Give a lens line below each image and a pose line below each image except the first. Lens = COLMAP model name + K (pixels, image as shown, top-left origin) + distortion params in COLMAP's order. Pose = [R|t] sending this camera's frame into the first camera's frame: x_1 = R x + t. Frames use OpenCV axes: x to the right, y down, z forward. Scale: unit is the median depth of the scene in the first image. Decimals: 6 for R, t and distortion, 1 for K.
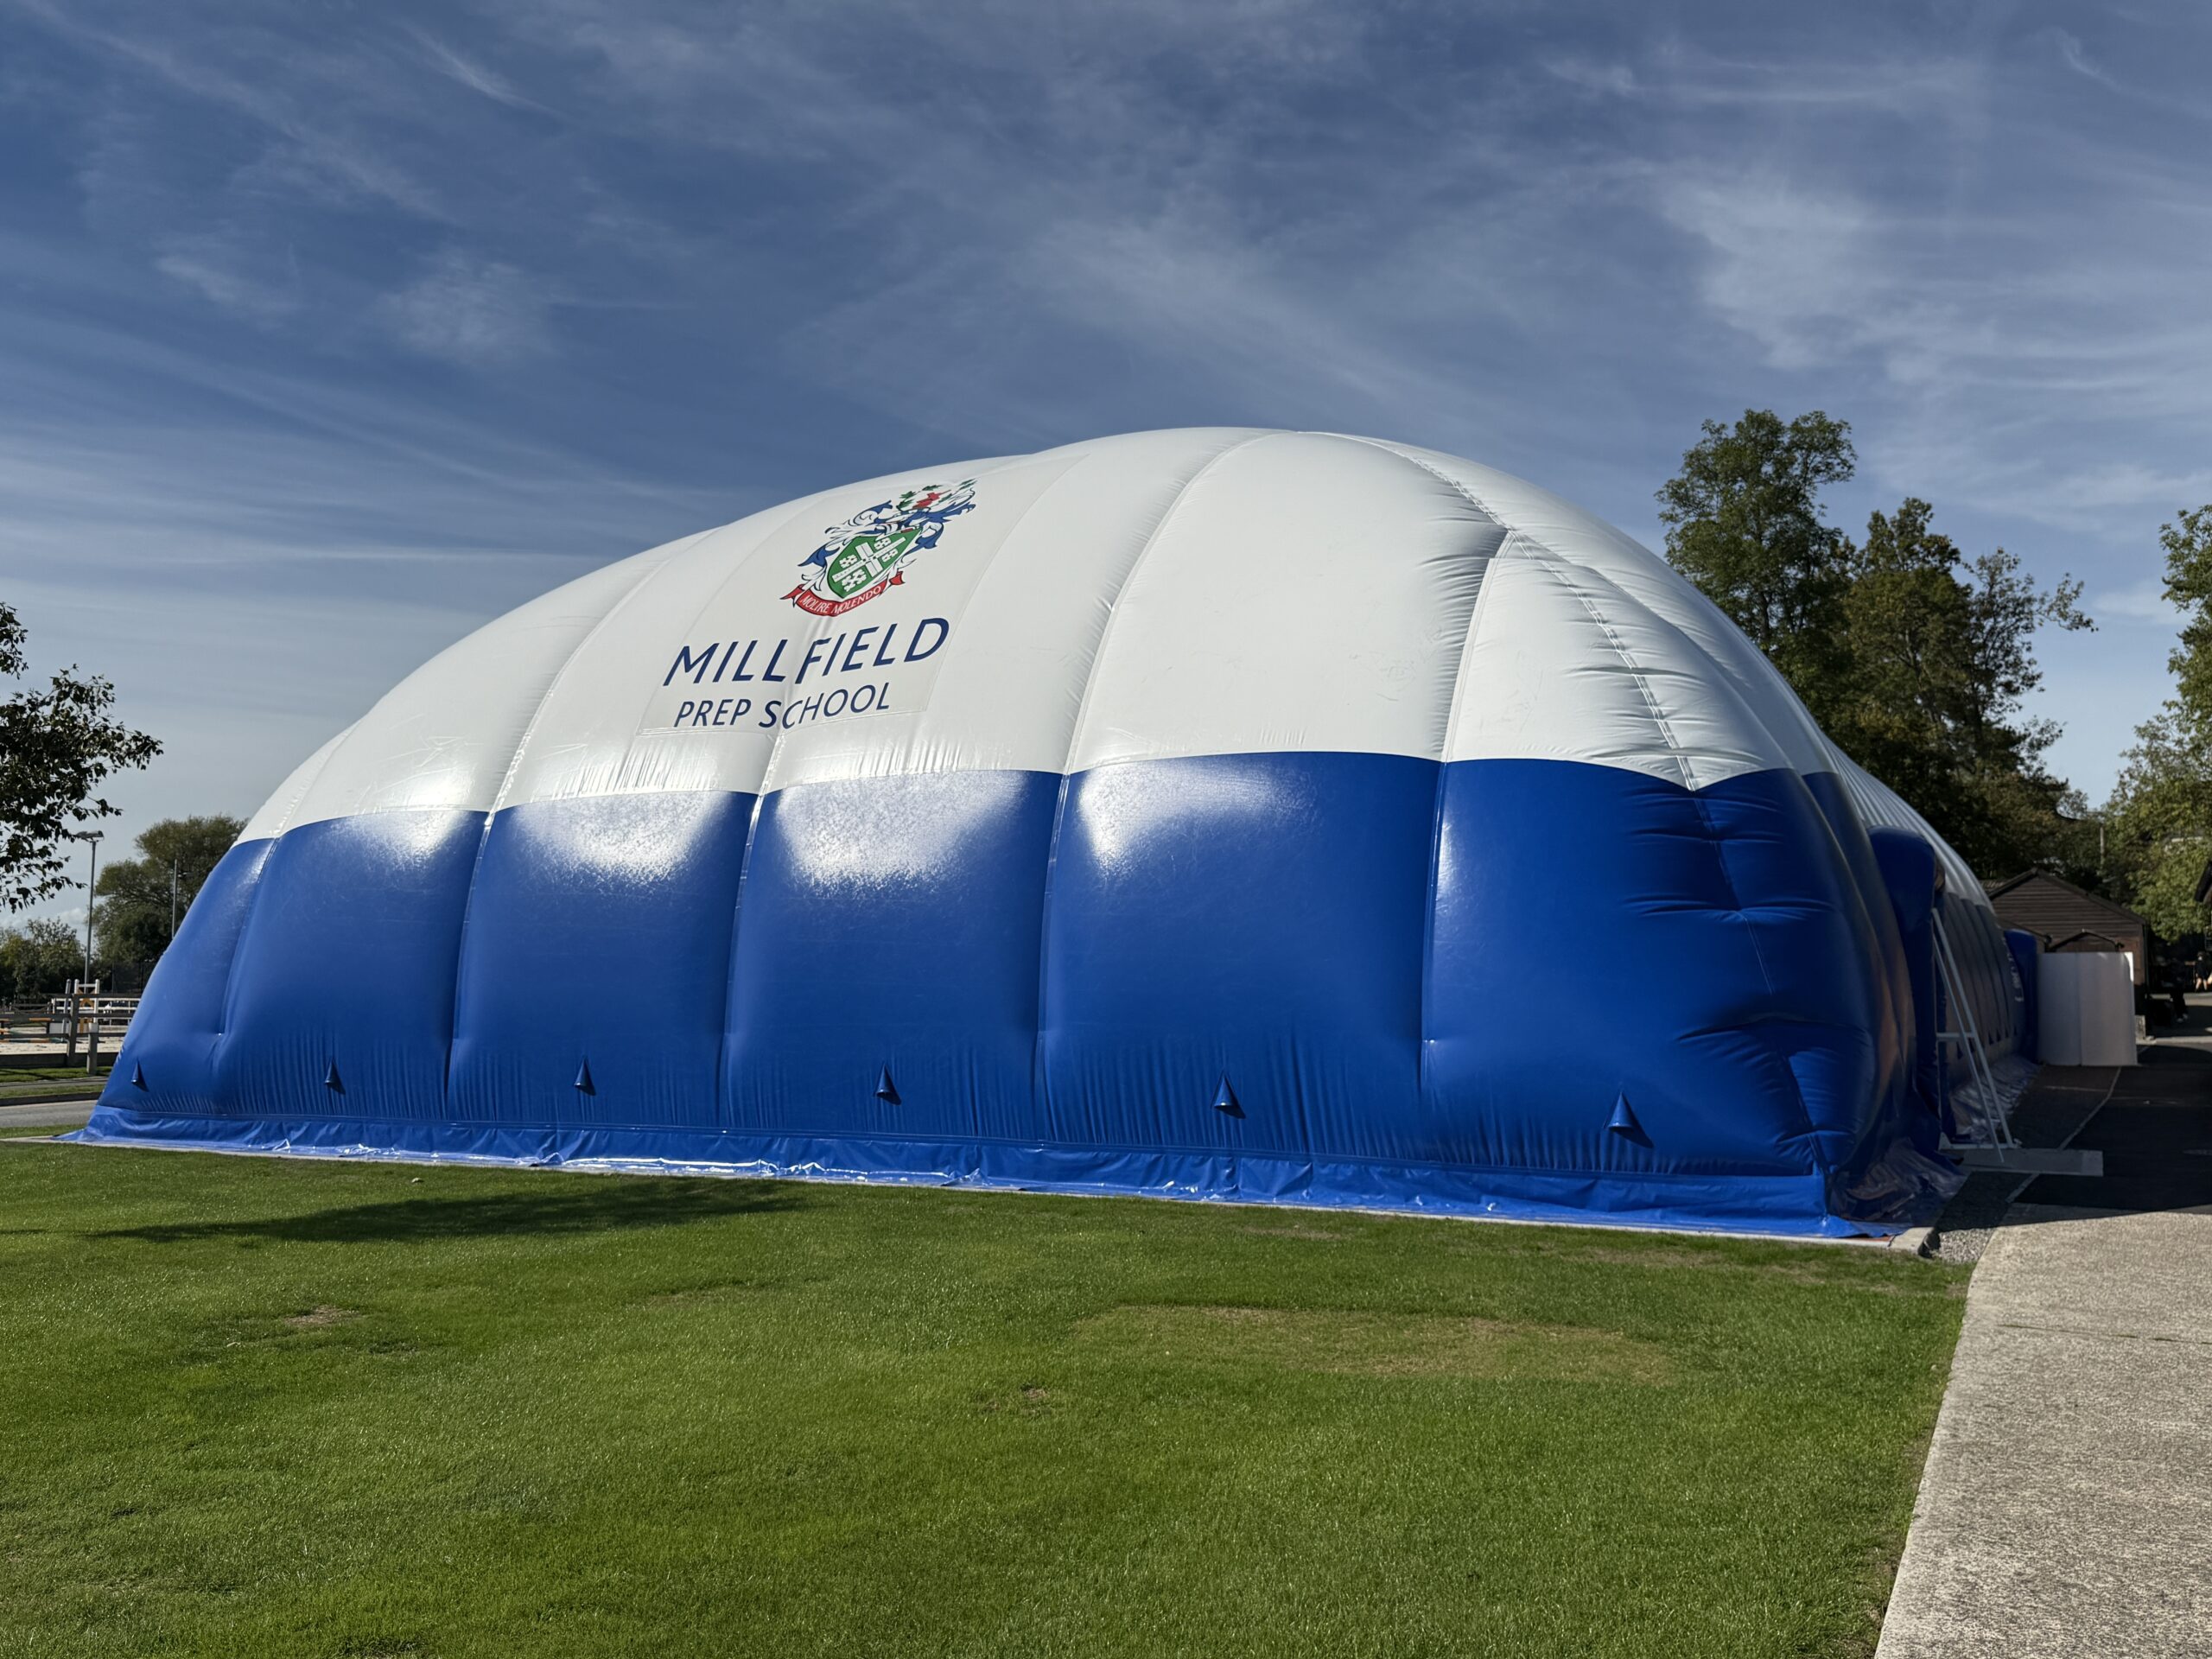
lens RADIAL K [[1786.4, 0, 1106.0], [0, 1786.4, 829.5], [0, 0, 1]] dist [0.079506, -0.060041]
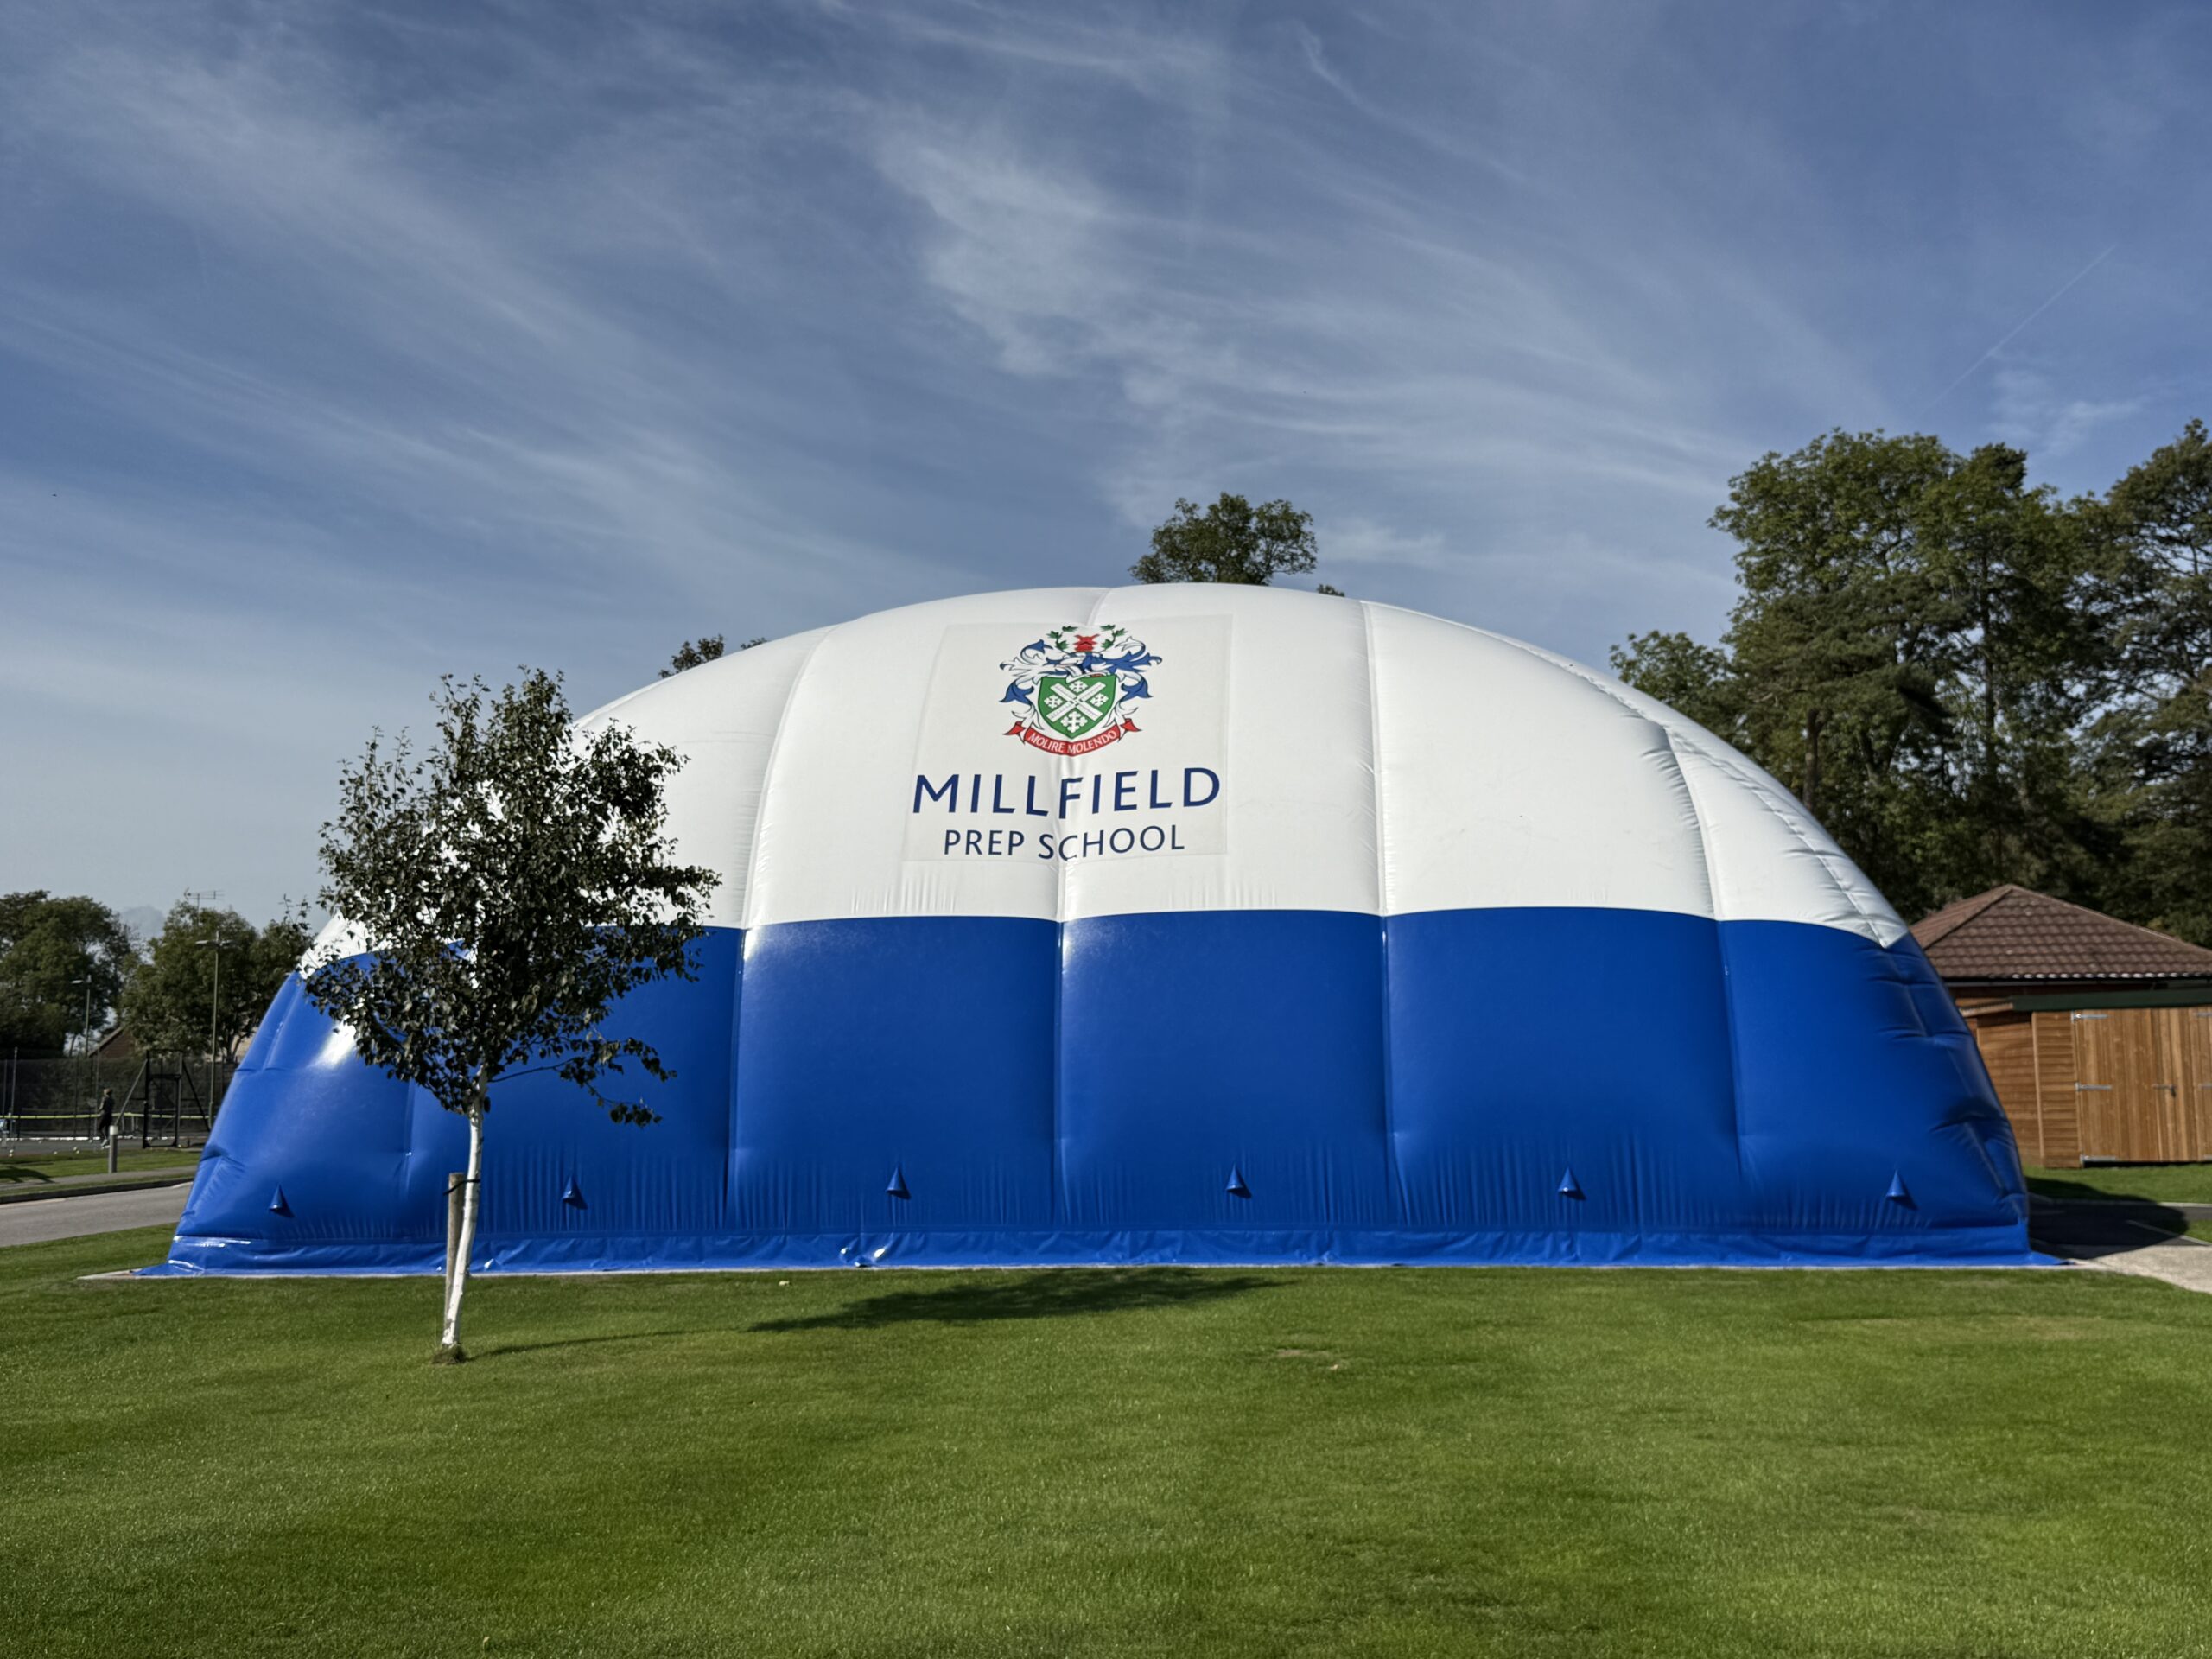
lens RADIAL K [[2399.6, 0, 990.1], [0, 2399.6, 831.5], [0, 0, 1]] dist [0.189099, -0.394630]
pose [[0.924117, 0.037461, 0.380270, -0.756795], [-0.025510, 0.999011, -0.036422, -0.018974], [-0.381258, 0.023957, 0.924158, -0.331188]]
